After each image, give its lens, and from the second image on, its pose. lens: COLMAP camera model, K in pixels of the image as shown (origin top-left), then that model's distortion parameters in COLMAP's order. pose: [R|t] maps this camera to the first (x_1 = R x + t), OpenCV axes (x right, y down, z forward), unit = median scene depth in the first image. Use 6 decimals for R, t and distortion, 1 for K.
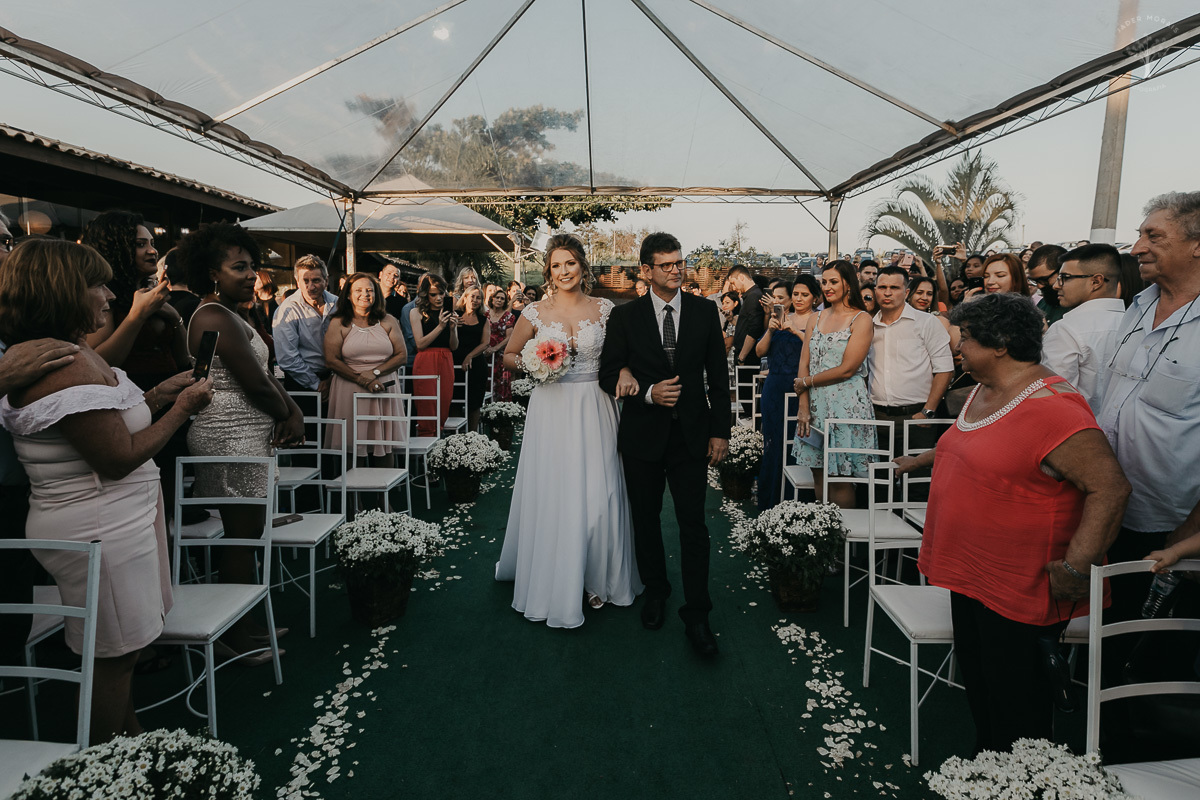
lens RADIAL K [[603.2, 0, 608.8], [0, 603.2, 354.9], [0, 0, 1]] dist [0.001938, 0.000040]
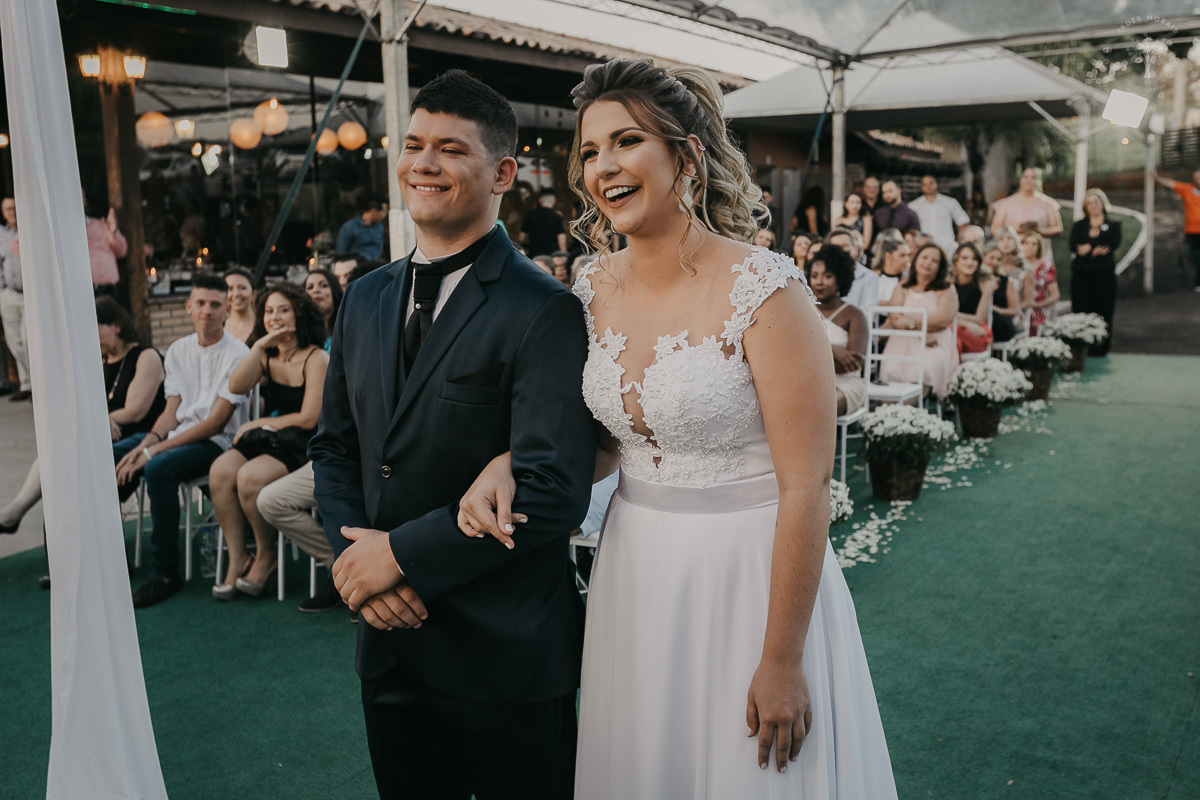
lens RADIAL K [[1235.0, 0, 600.0], [0, 1235.0, 400.0], [0, 0, 1]] dist [0.003635, -0.008683]
pose [[0.851619, 0.052899, -0.521486, 0.349155], [-0.014709, 0.996914, 0.077106, 0.090830], [0.523955, -0.057994, 0.849769, -1.269310]]
